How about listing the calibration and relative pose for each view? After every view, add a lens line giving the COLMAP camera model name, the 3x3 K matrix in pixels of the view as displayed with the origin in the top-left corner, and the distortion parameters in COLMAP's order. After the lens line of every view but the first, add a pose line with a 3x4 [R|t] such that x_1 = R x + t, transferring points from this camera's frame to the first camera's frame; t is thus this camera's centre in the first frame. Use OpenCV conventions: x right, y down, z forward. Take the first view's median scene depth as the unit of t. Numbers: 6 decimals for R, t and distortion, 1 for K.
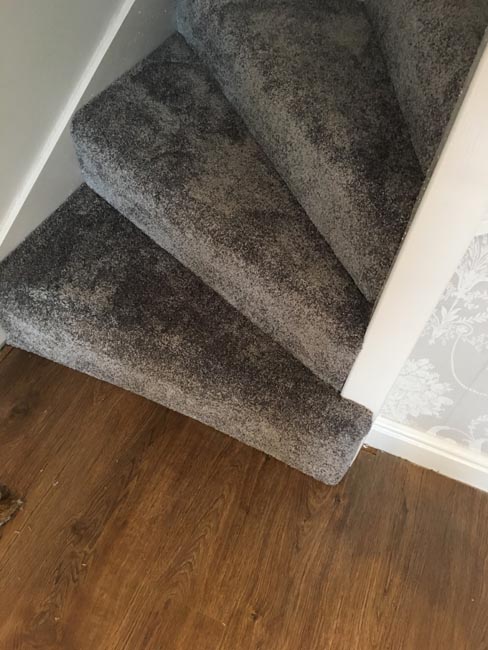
lens RADIAL K [[549.8, 0, 244.0], [0, 549.8, 325.0], [0, 0, 1]] dist [0.083079, -0.116400]
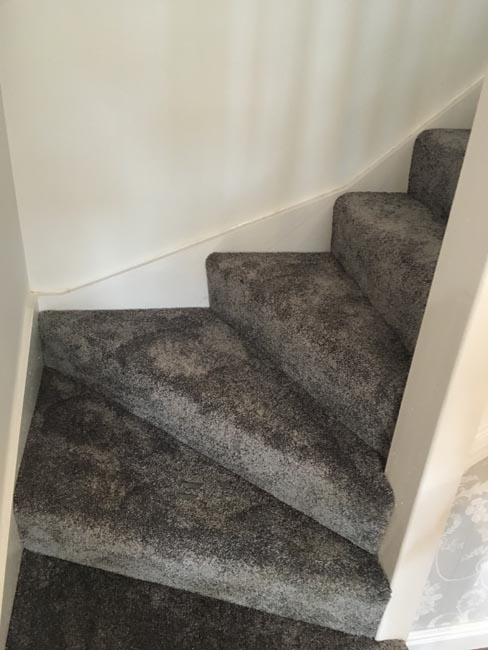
lens RADIAL K [[549.8, 0, 244.0], [0, 549.8, 325.0], [0, 0, 1]] dist [0.083079, -0.116400]
pose [[0.845155, -0.289309, 0.449458, -0.353247], [0.414354, 0.885800, -0.208970, -0.296236], [-0.337673, 0.362847, 0.868515, -0.128078]]
